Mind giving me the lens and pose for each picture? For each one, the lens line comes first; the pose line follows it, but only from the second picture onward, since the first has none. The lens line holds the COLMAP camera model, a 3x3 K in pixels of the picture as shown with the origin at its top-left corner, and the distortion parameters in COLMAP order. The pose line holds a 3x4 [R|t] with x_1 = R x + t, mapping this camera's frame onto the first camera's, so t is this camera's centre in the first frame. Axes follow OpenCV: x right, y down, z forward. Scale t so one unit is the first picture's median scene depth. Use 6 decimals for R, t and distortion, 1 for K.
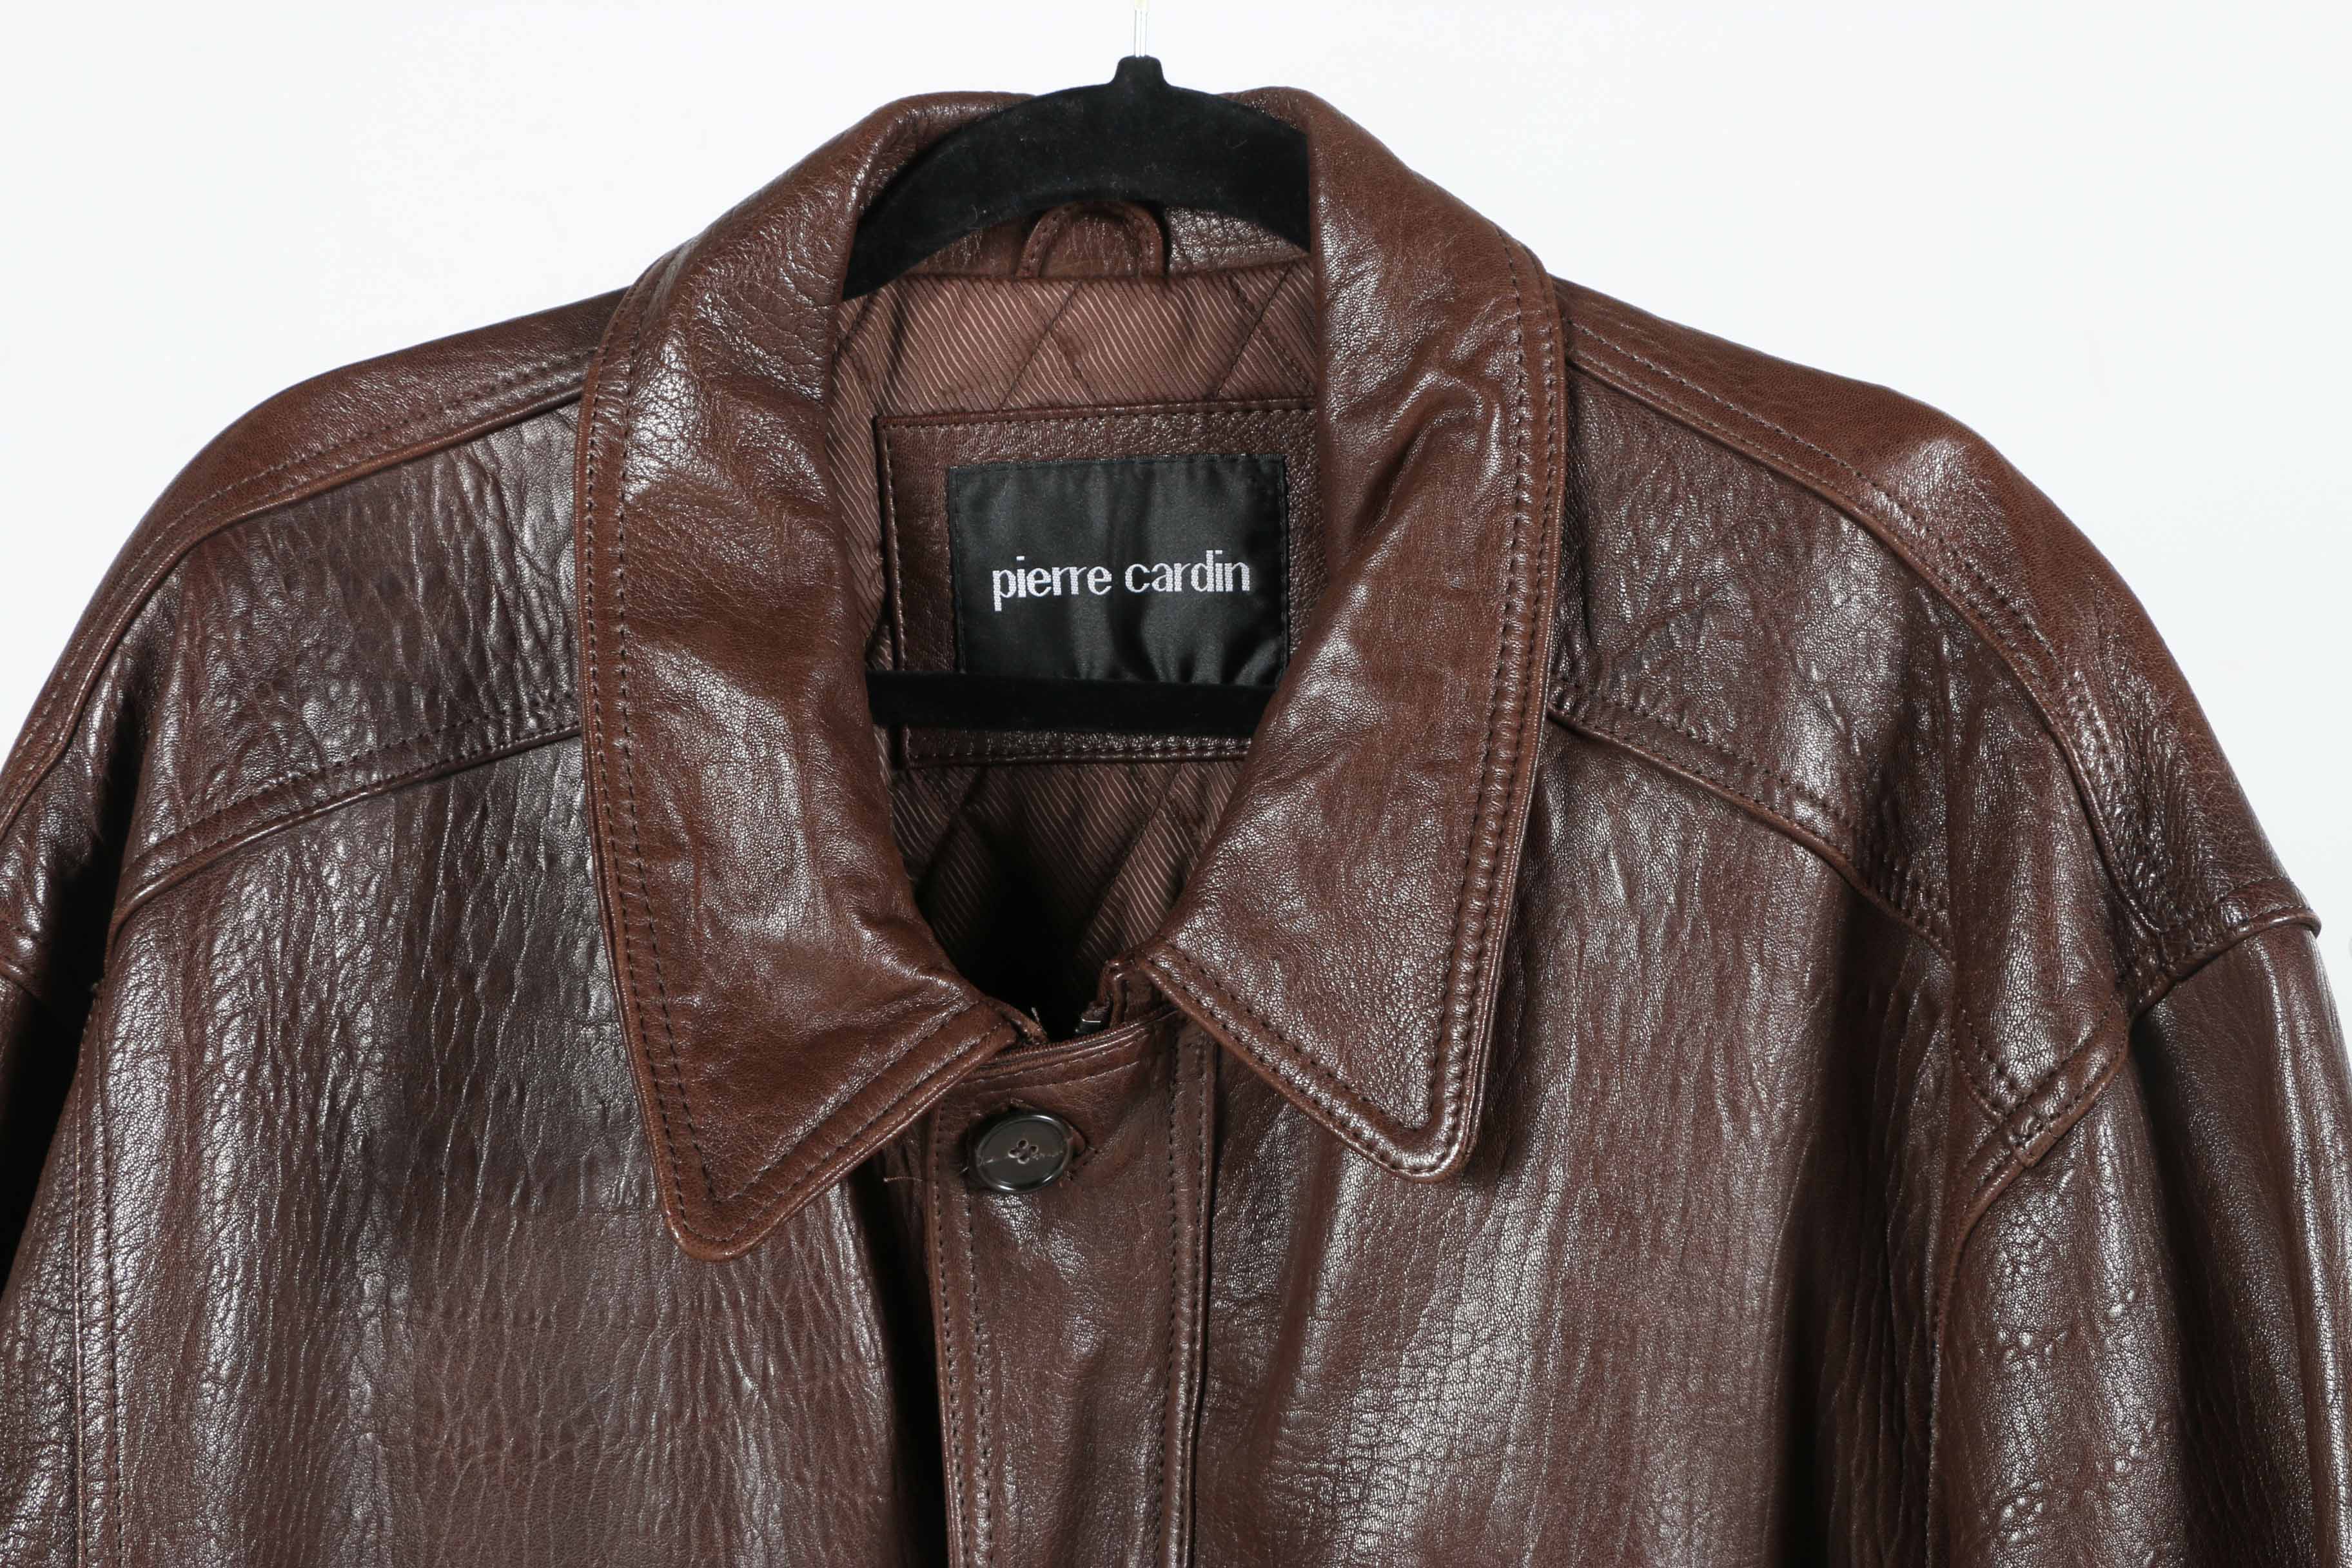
lens RADIAL K [[3585.4, 0, 1179.7], [0, 3585.4, 783.0], [0, 0, 1]] dist [0.026677, 0.000000]
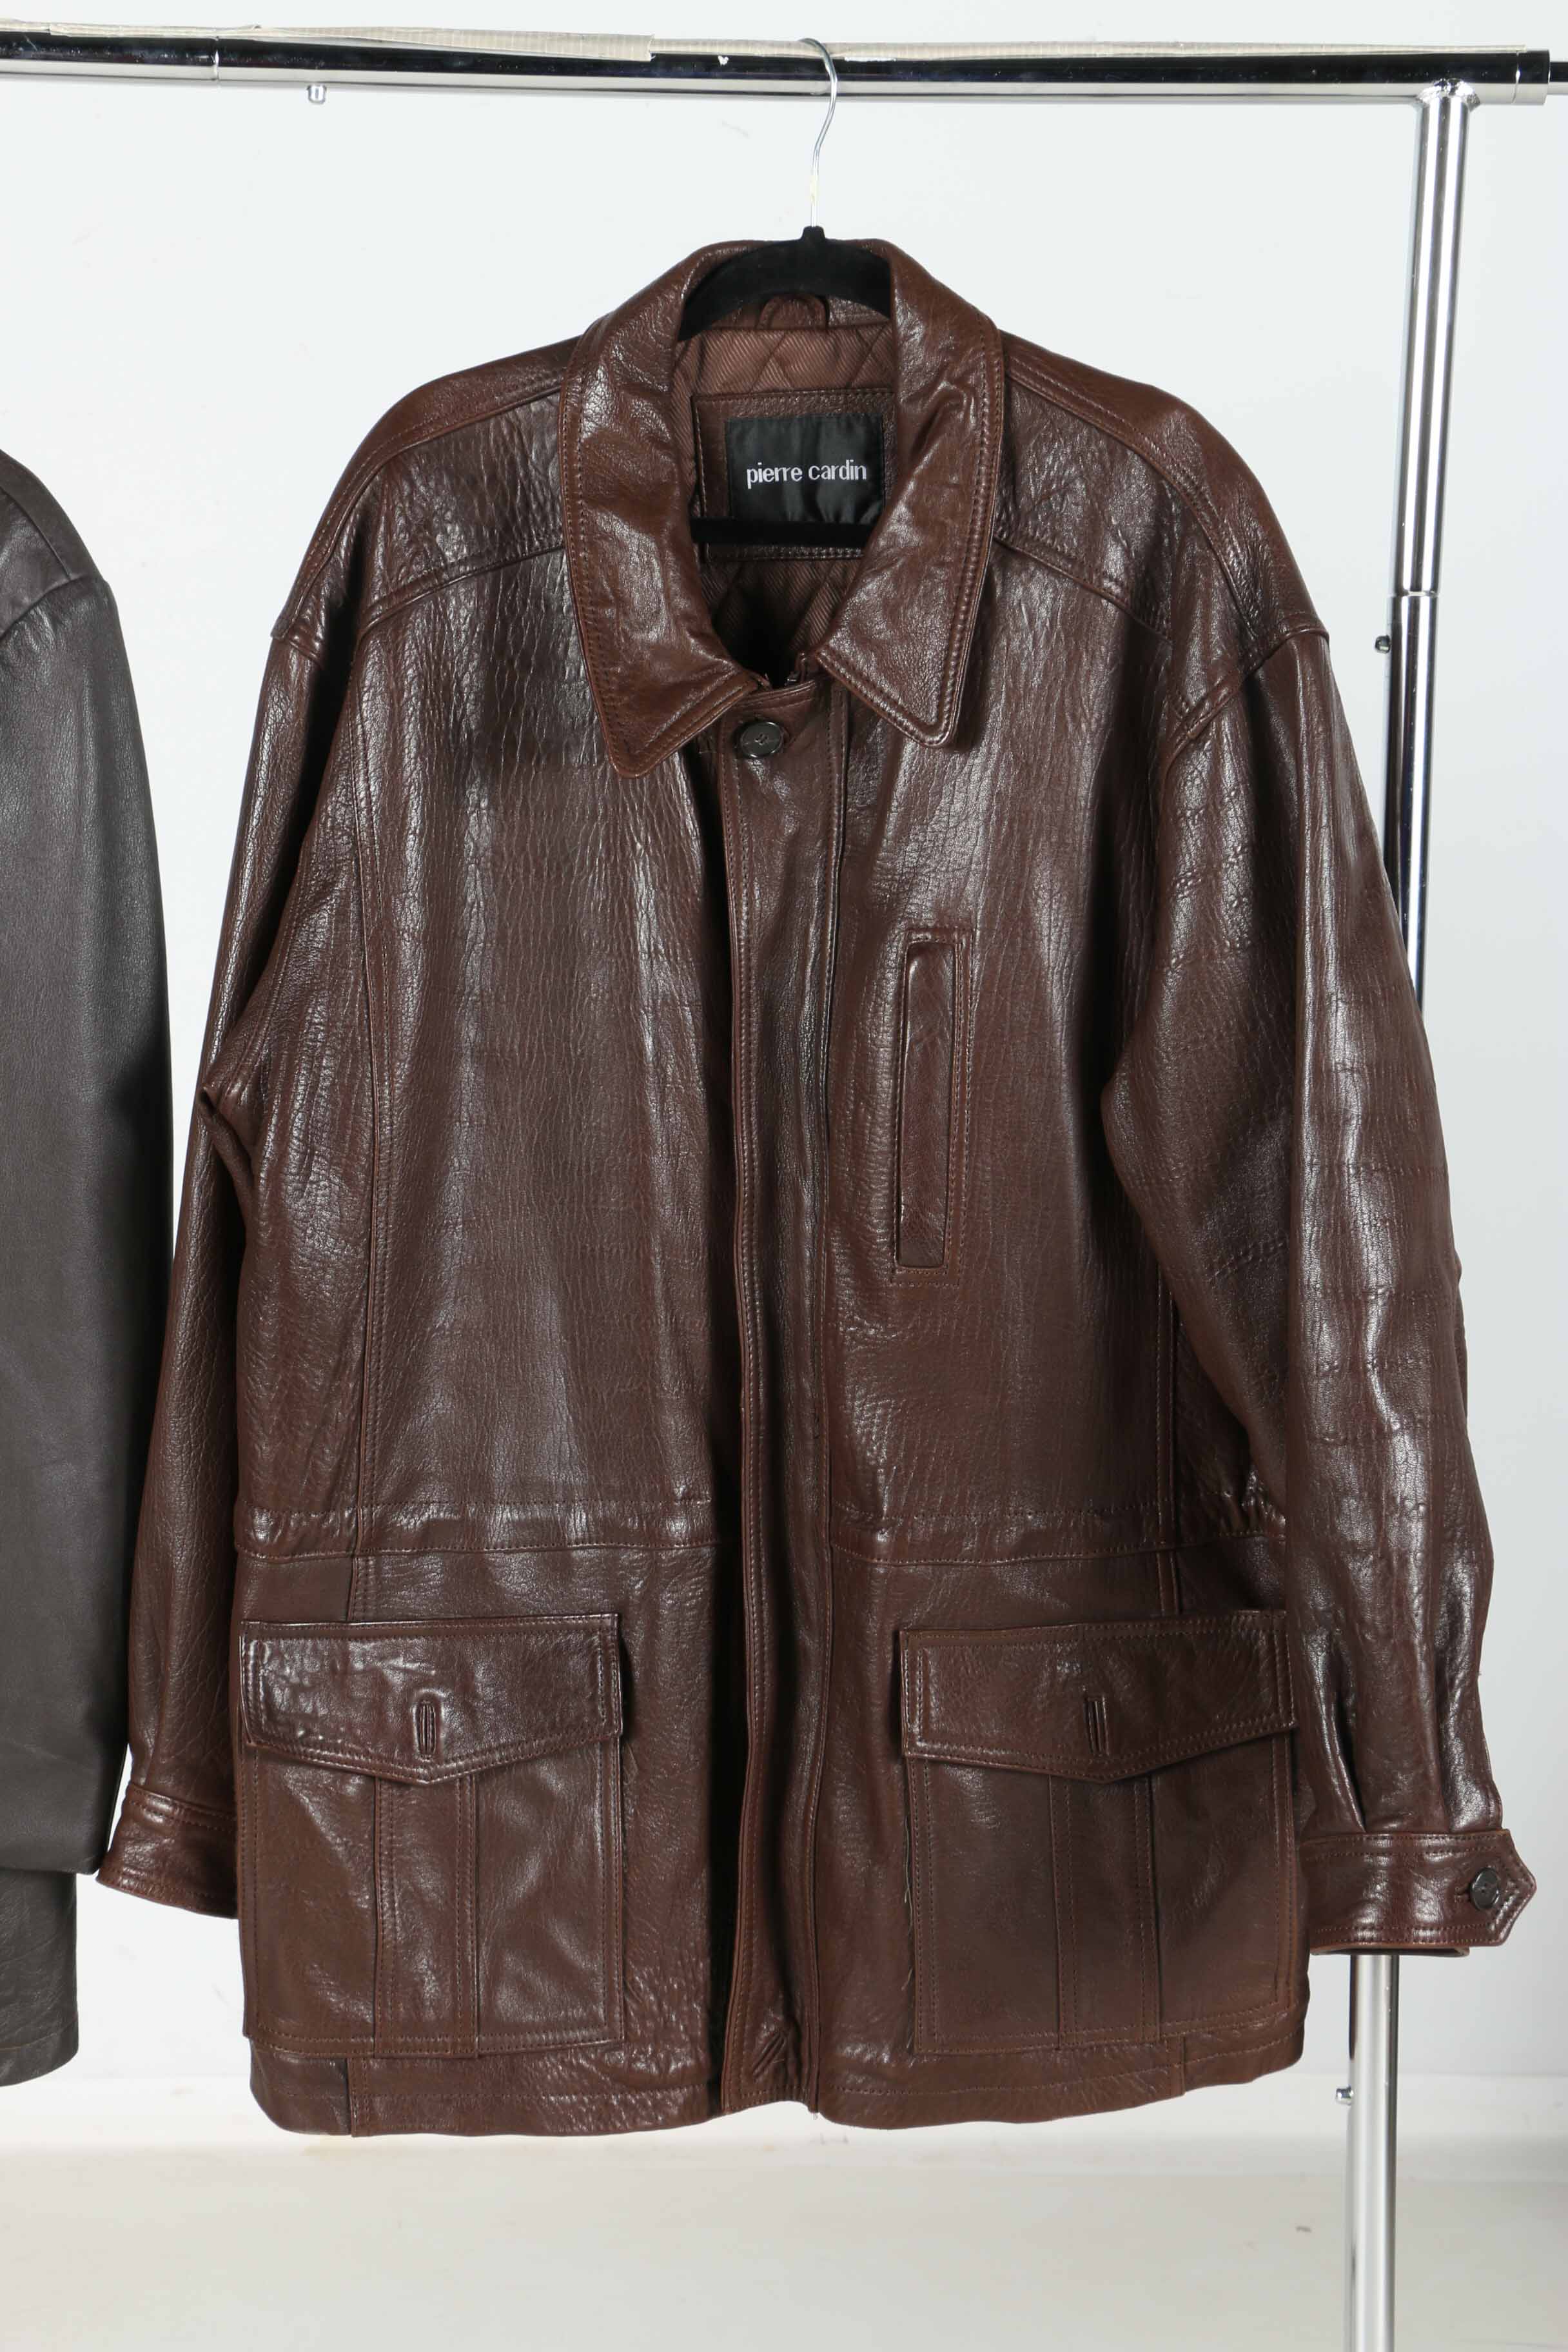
lens RADIAL K [[3777.8, 0, 790.9], [0, 3777.8, 1183.2], [0, 0, 1]] dist [0.105451, 0.000000]
pose [[0.999091, 0.004050, -0.042433, 0.077351], [0.003442, 0.984561, 0.175009, -0.038245], [0.042487, -0.174996, 0.983652, -1.396087]]
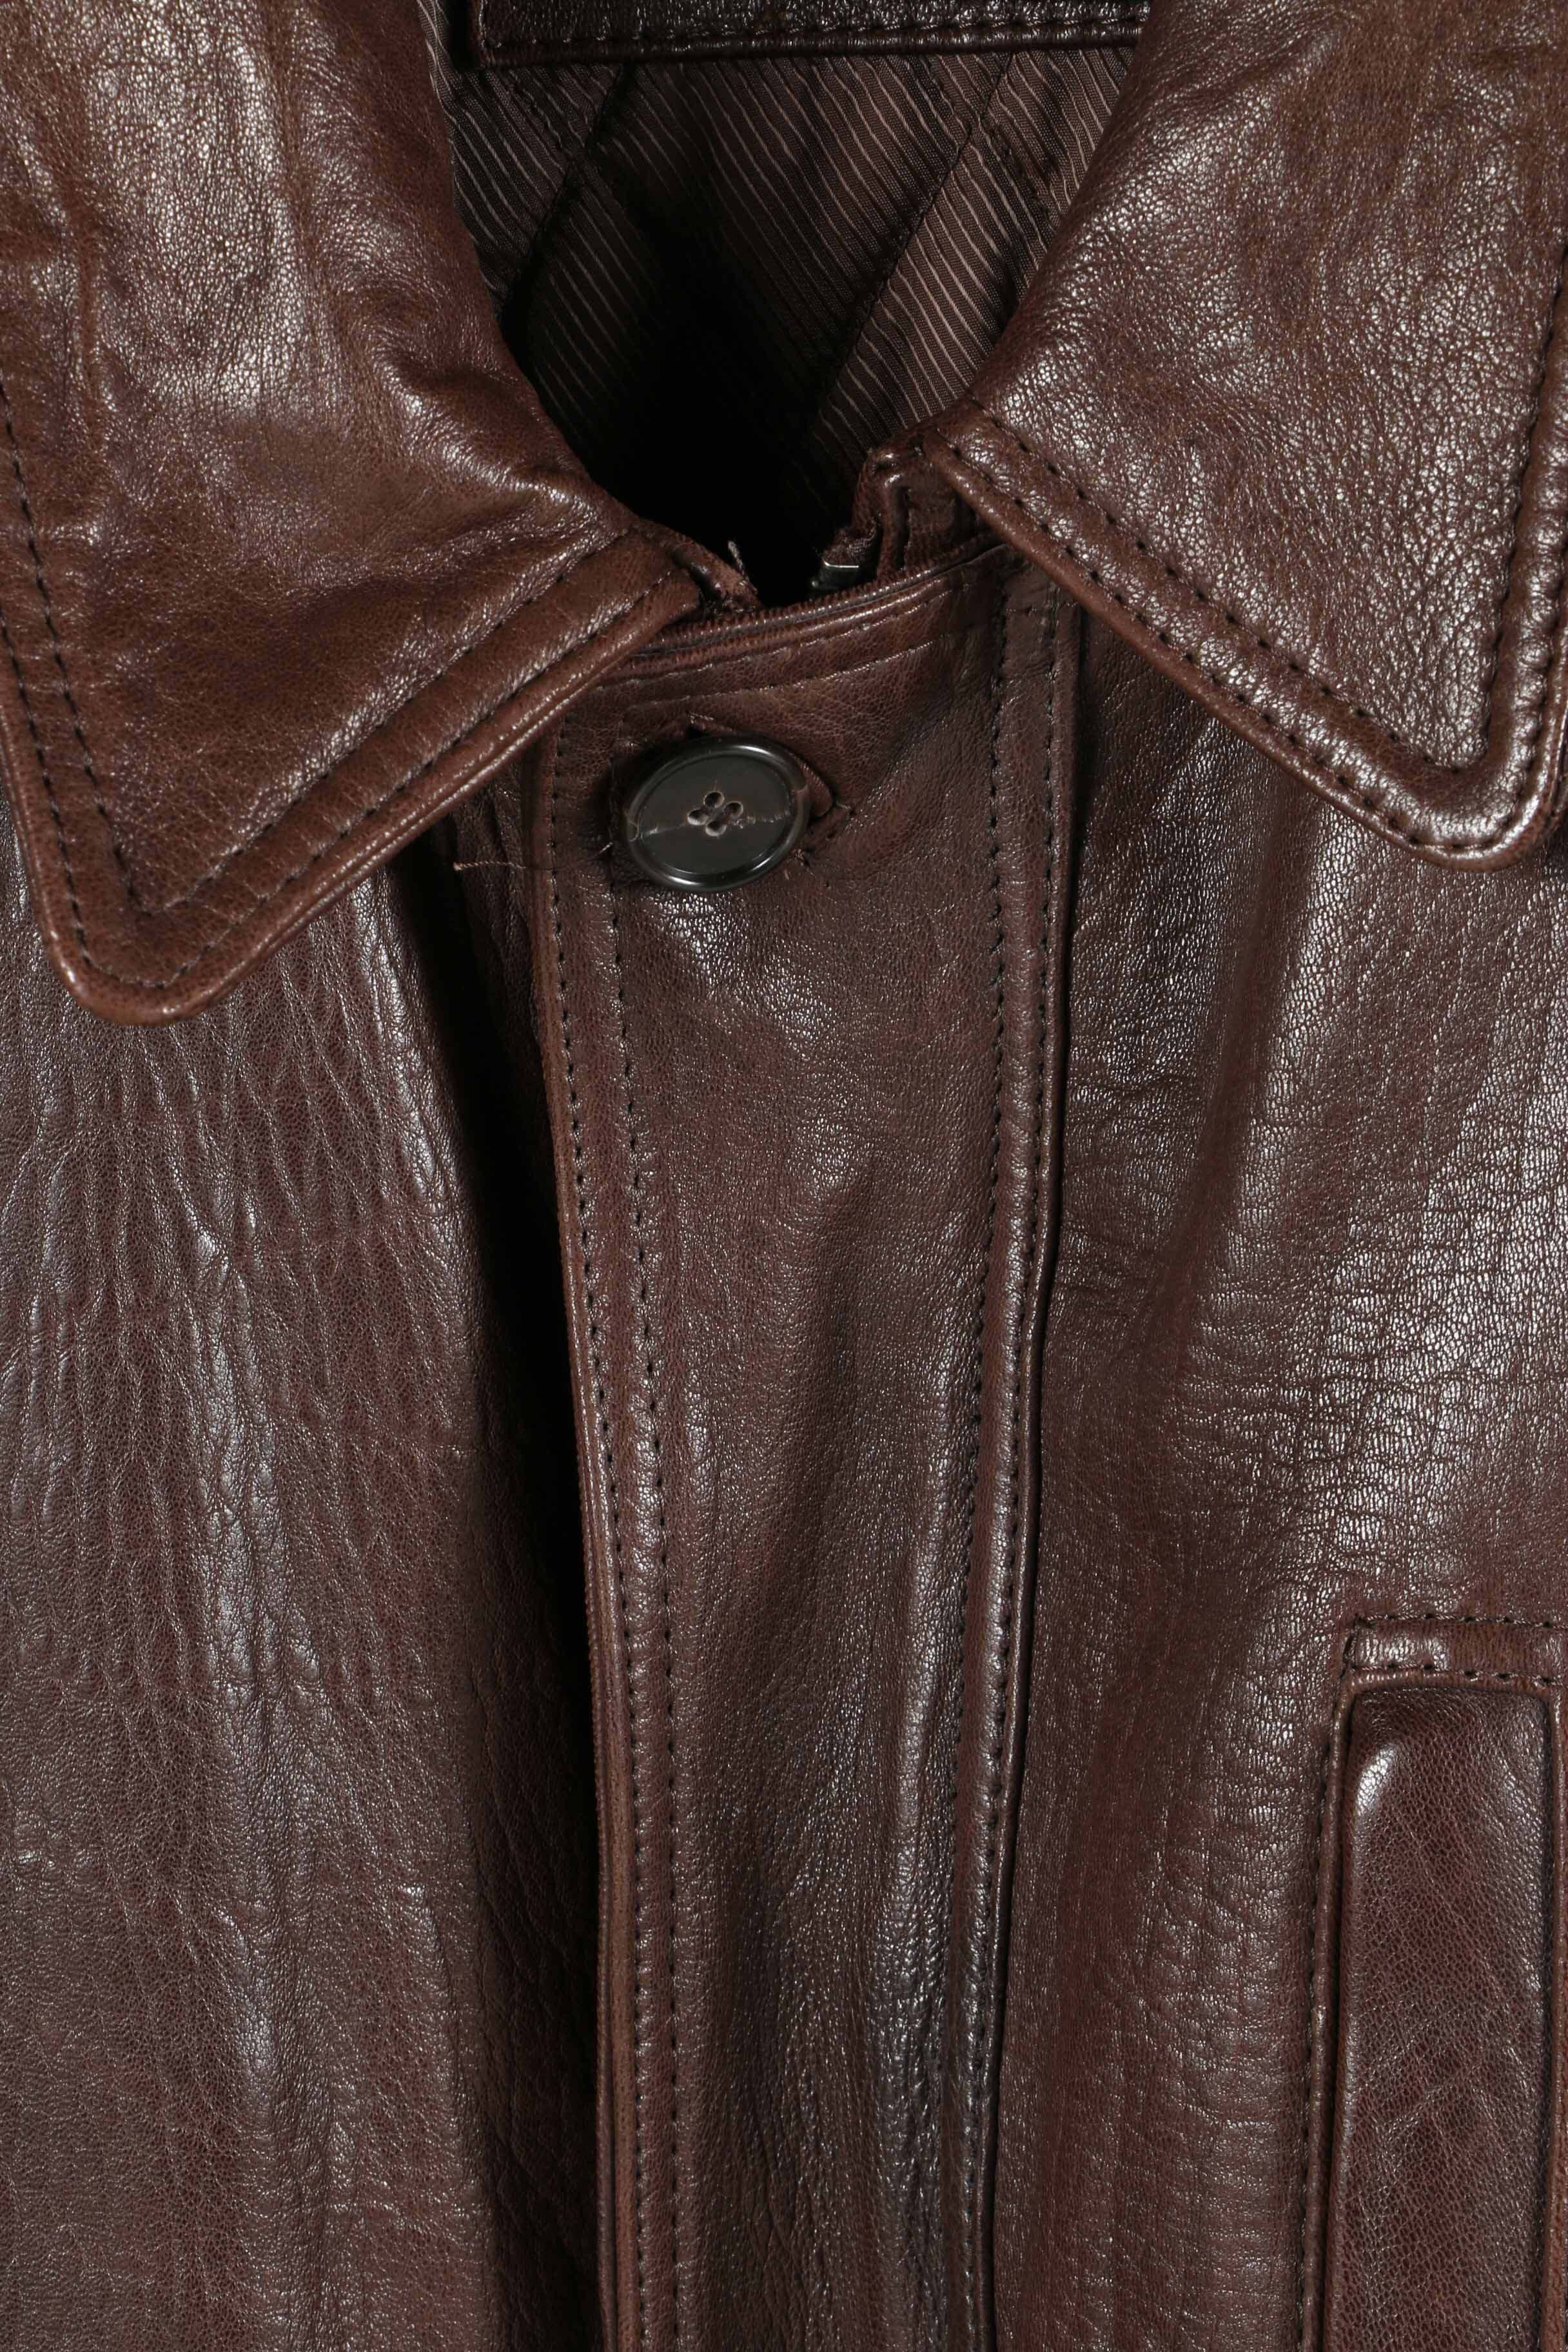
lens RADIAL K [[7007.9, 0, 781.9], [0, 7007.9, 1245.8], [0, 0, 1]] dist [0.367226, 0.000000]
pose [[0.999441, -0.003135, -0.033287, 0.000712], [0.008806, 0.985125, 0.171614, -0.012733], [0.032254, -0.171811, 0.984602, -0.035128]]
